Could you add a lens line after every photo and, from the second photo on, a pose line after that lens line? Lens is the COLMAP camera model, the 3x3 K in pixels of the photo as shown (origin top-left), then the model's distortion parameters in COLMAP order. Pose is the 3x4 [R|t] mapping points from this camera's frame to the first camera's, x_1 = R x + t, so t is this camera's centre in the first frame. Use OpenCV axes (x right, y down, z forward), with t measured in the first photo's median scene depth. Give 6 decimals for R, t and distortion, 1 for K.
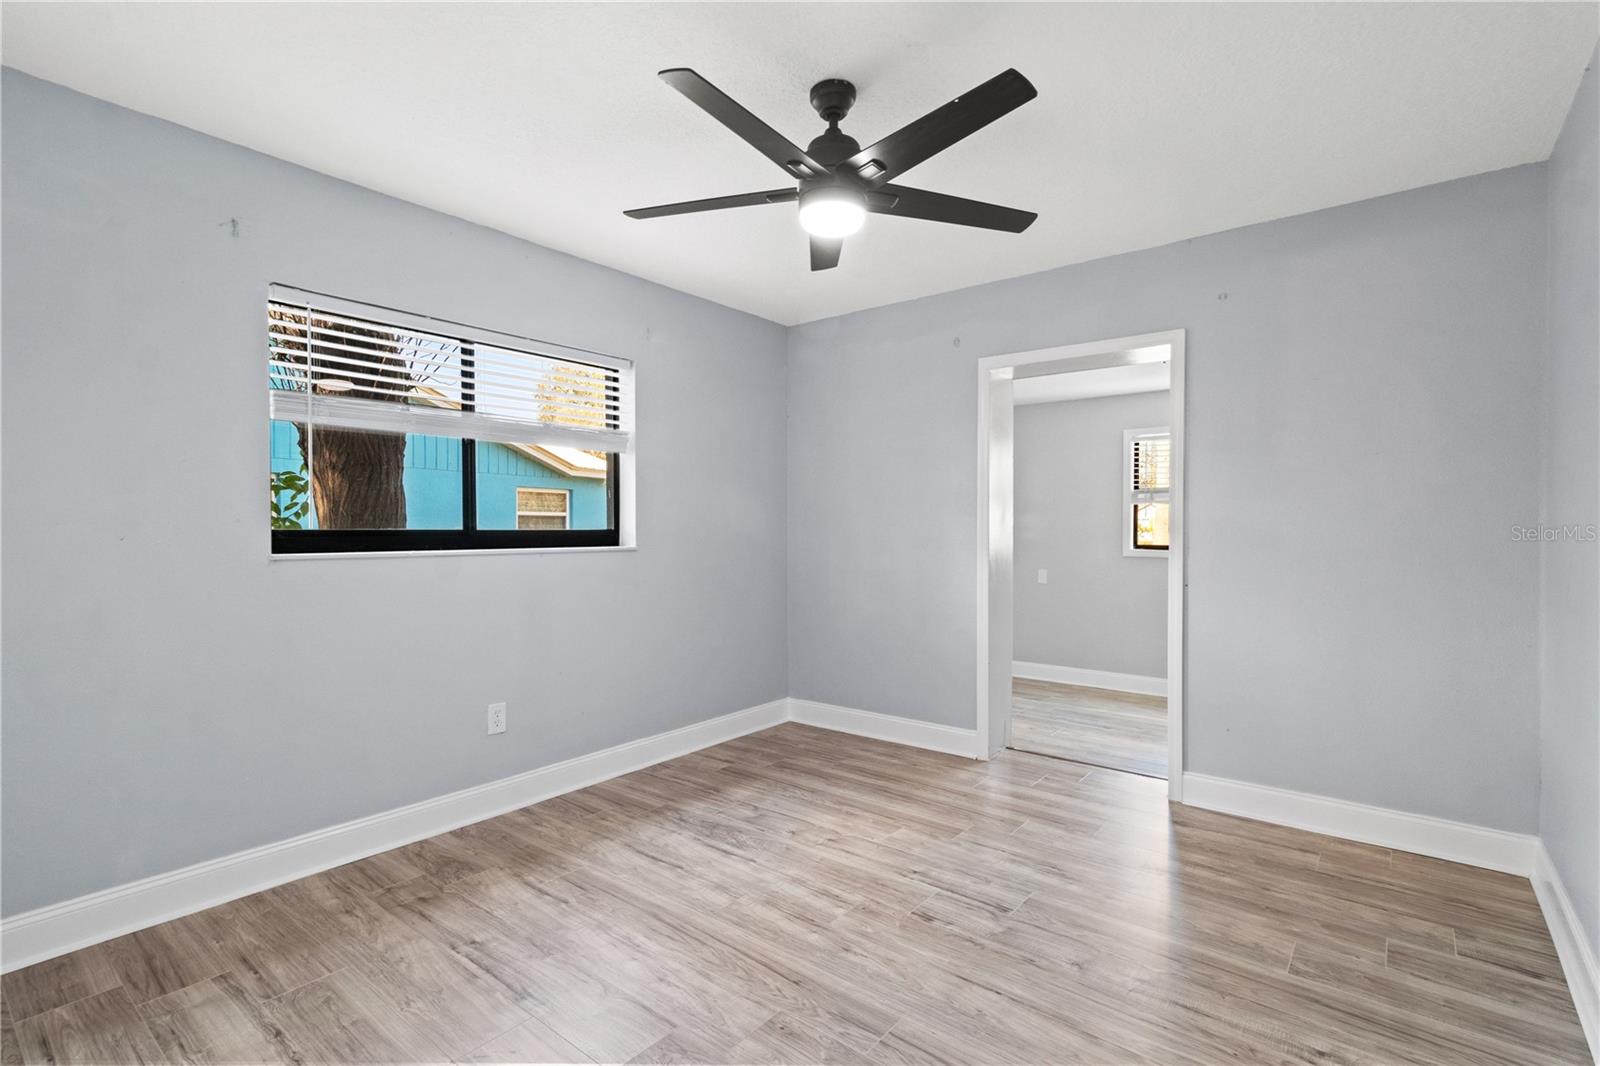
lens RADIAL K [[750.5, 0, 801.1], [0, 750.5, 536.7], [0, 0, 1]] dist [0.002259, 0.000628]
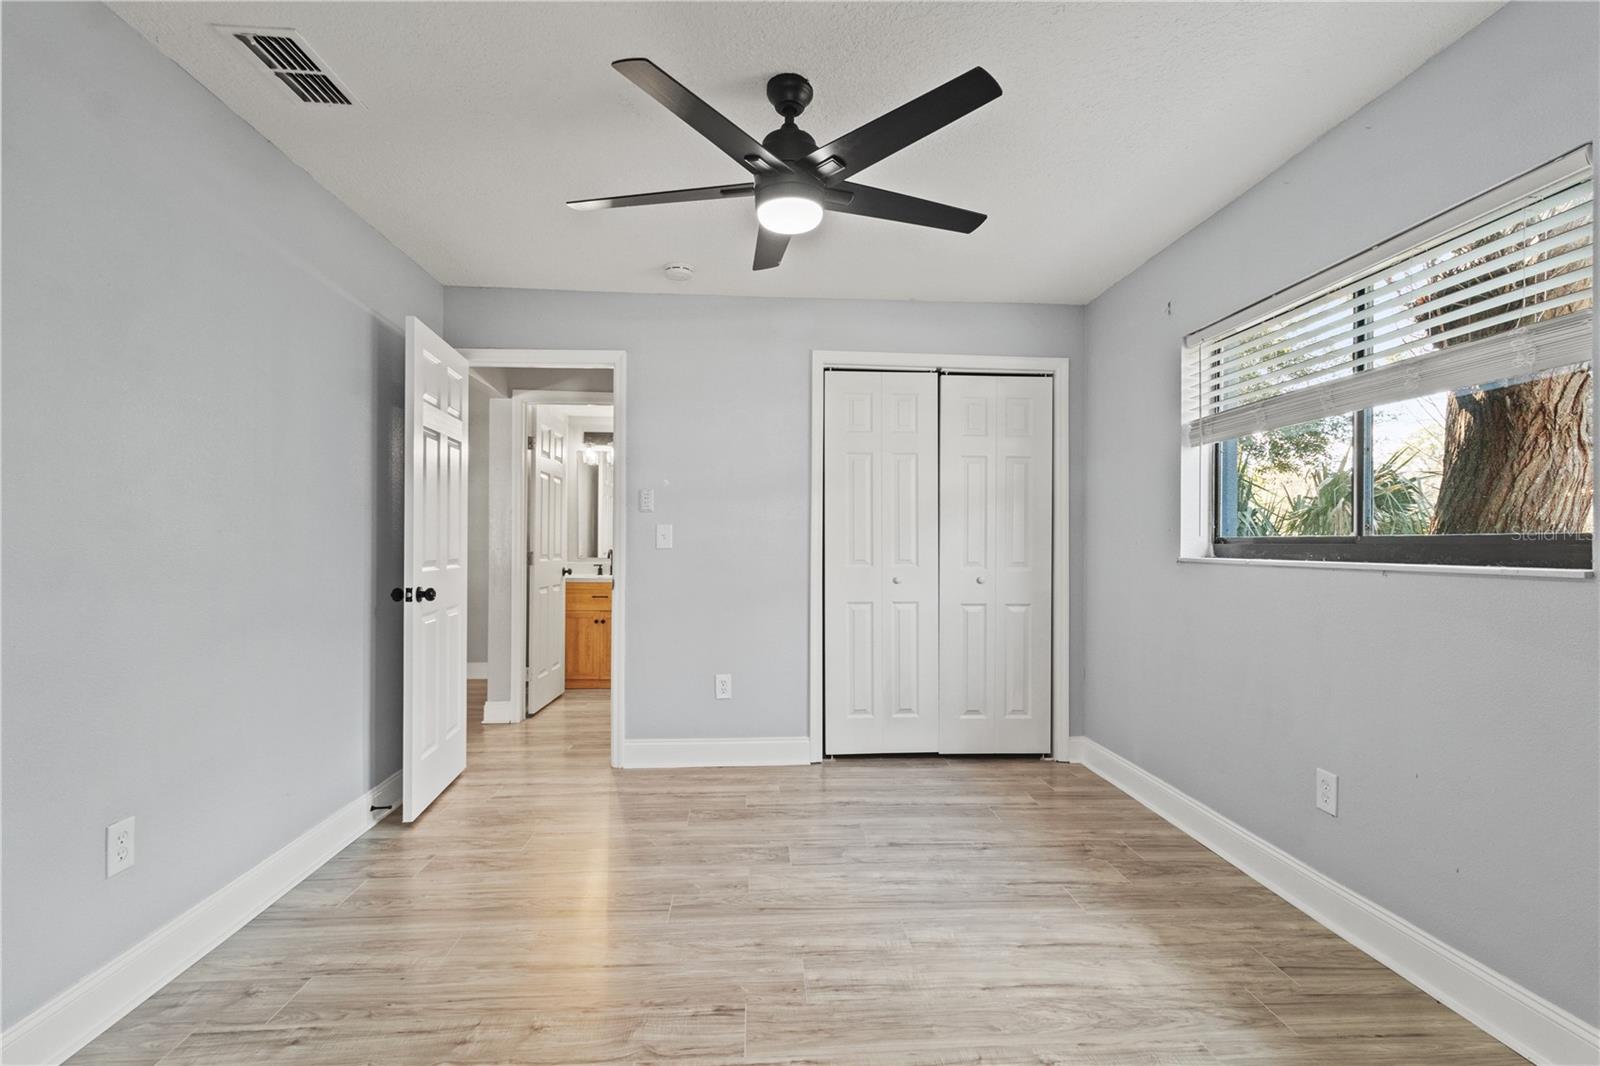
lens RADIAL K [[750.5, 0, 793.3], [0, 750.5, 531.7], [0, 0, 1]] dist [0.002259, 0.000628]
pose [[-0.743947, -0.010963, -0.668149, 0.632098], [-0.008103, 0.999940, -0.007385, -0.002066], [0.668190, -0.000080, -0.743991, 1.589783]]
